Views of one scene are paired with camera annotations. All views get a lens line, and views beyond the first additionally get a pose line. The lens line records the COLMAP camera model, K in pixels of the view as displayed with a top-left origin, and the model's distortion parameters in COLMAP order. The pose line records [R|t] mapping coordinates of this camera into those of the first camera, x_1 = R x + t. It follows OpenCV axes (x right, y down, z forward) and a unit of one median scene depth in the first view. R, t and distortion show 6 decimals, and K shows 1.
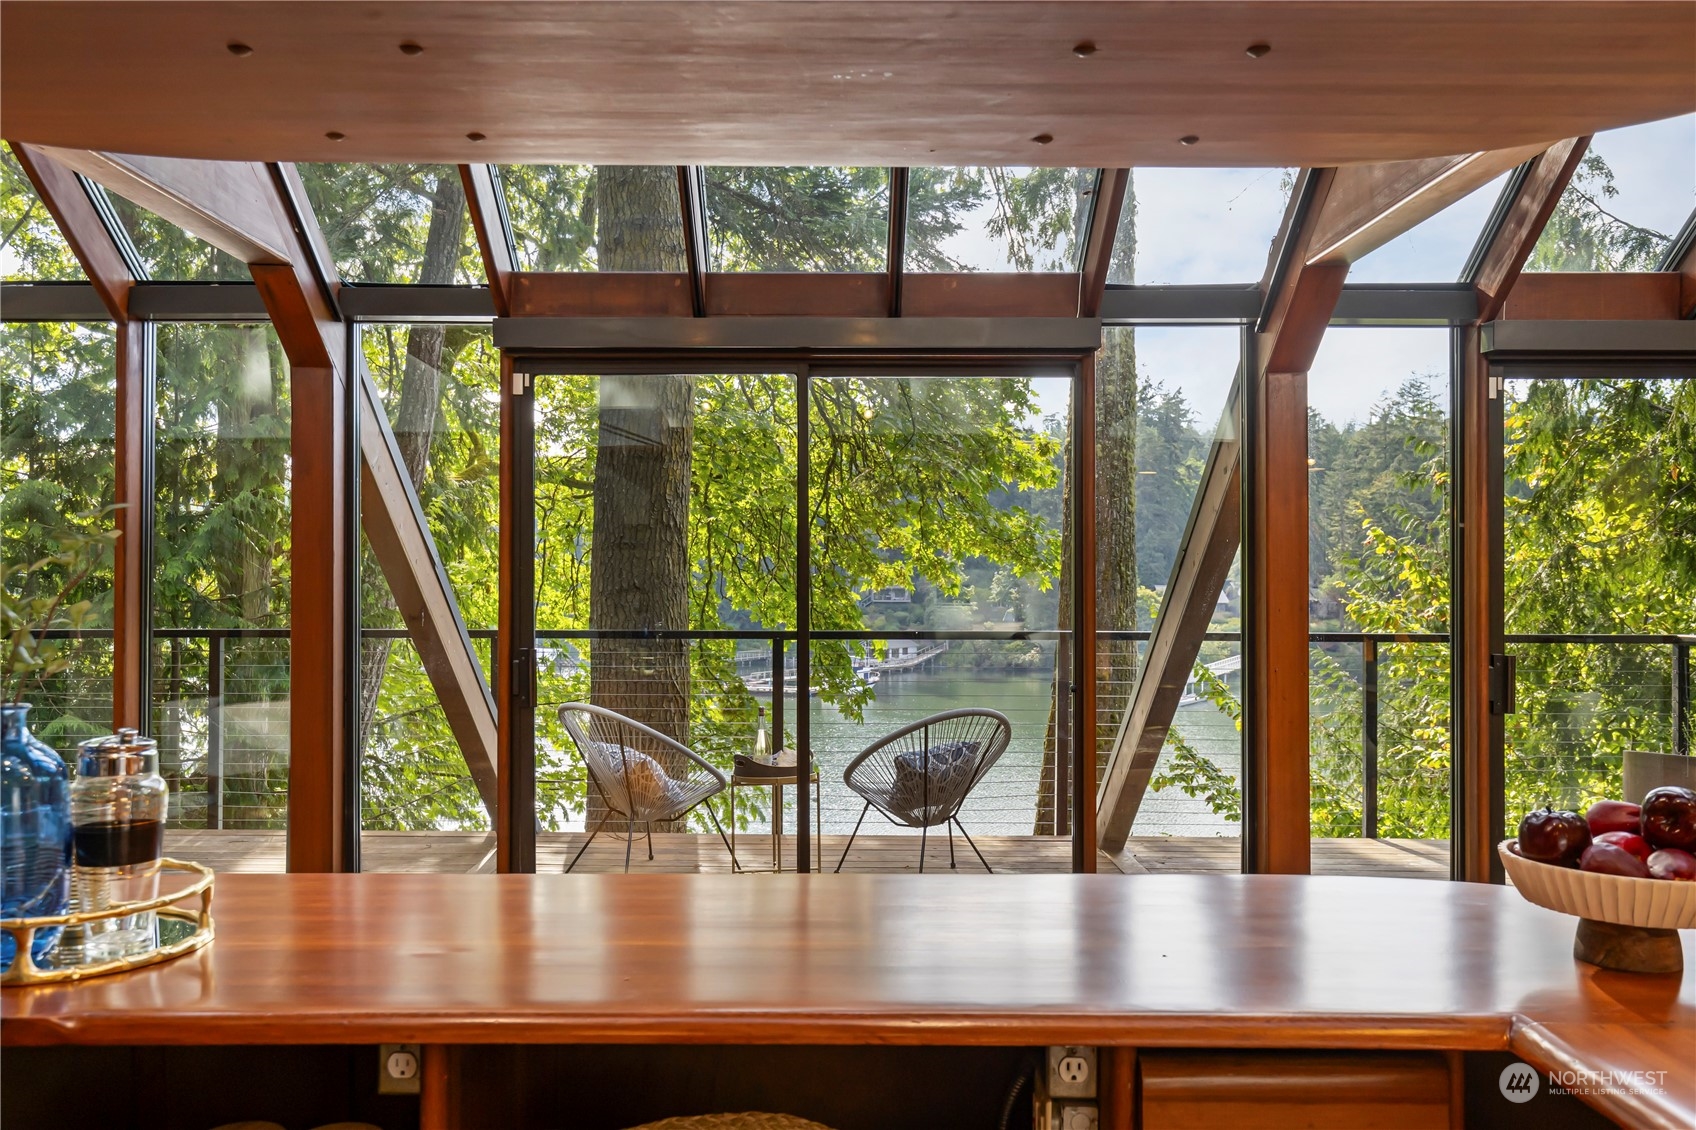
lens RADIAL K [[1728.4, 0, 843.4], [0, 1728.4, 561.5], [0, 0, 1]] dist [0.006411, 0.000000]
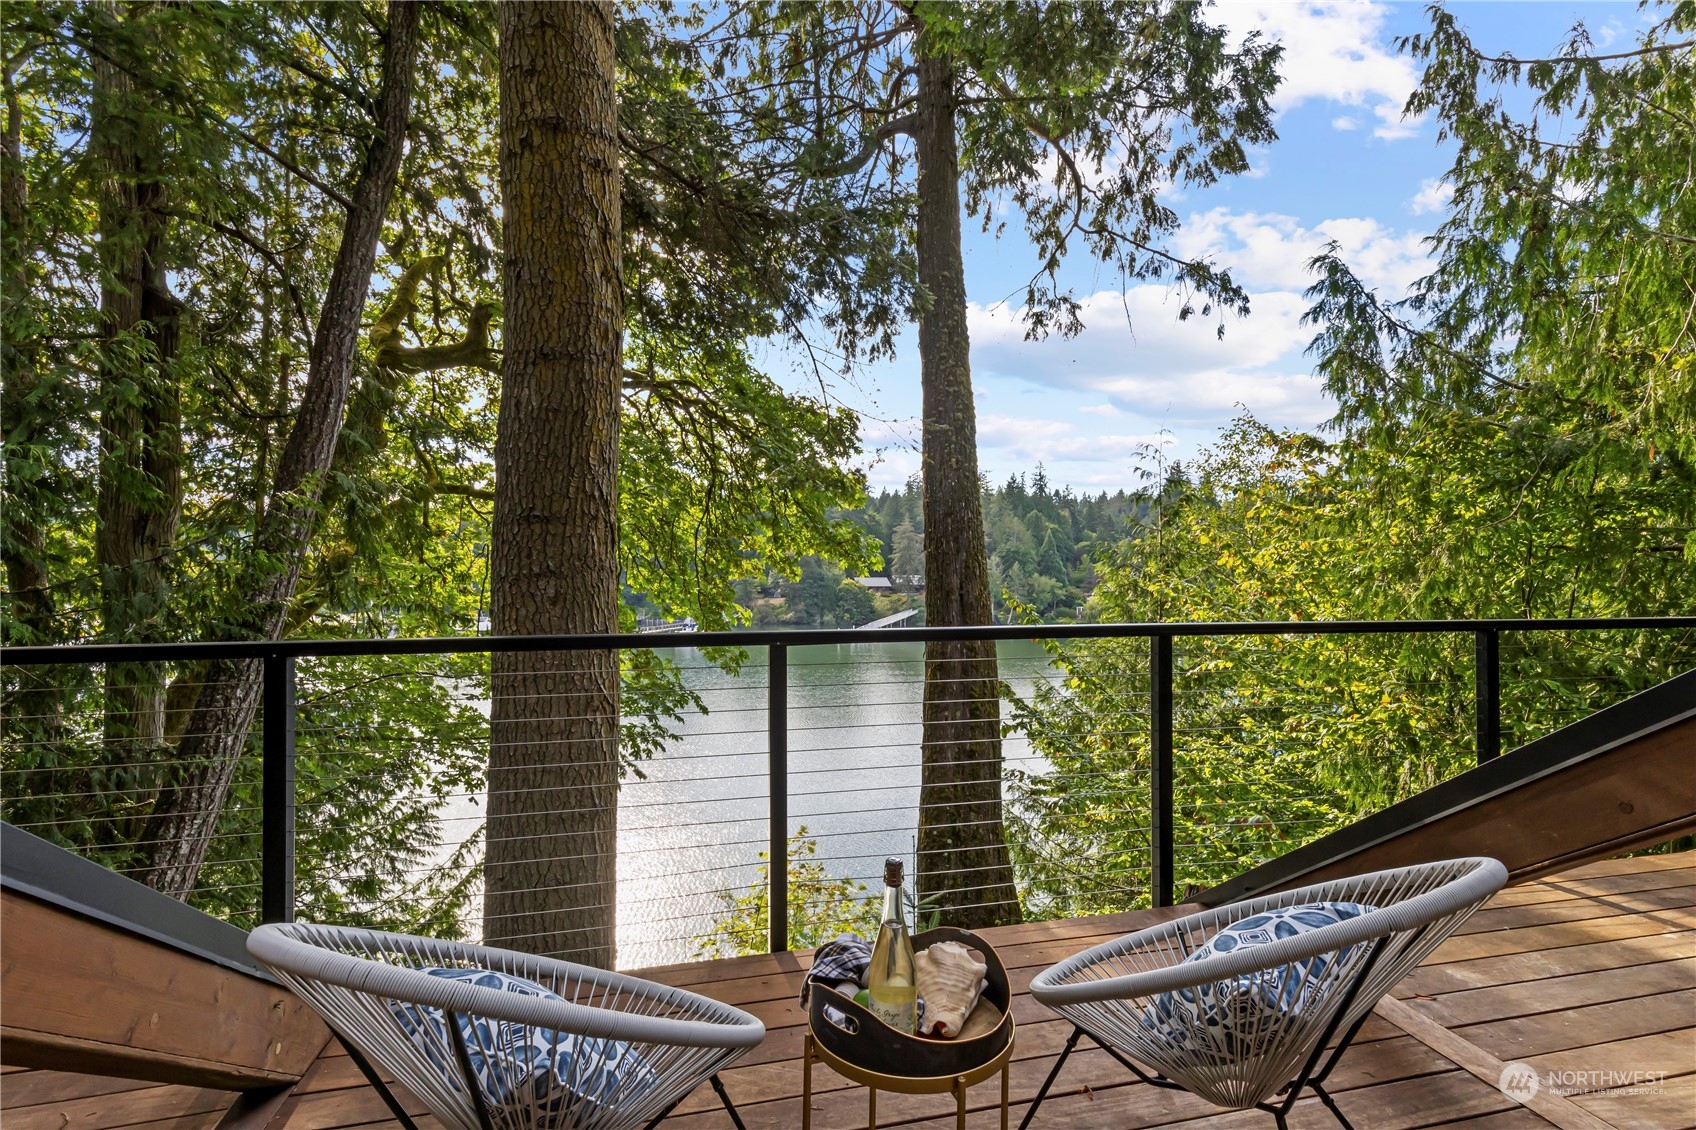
lens RADIAL K [[764.6, 0, 852.0], [0, 764.6, 571.3], [0, 0, 1]] dist [0.004909, 0.000449]
pose [[0.972353, -0.001702, 0.233510, -0.041102], [0.001318, 0.999998, 0.001803, 0.010081], [-0.233512, -0.001446, 0.972353, 0.387358]]
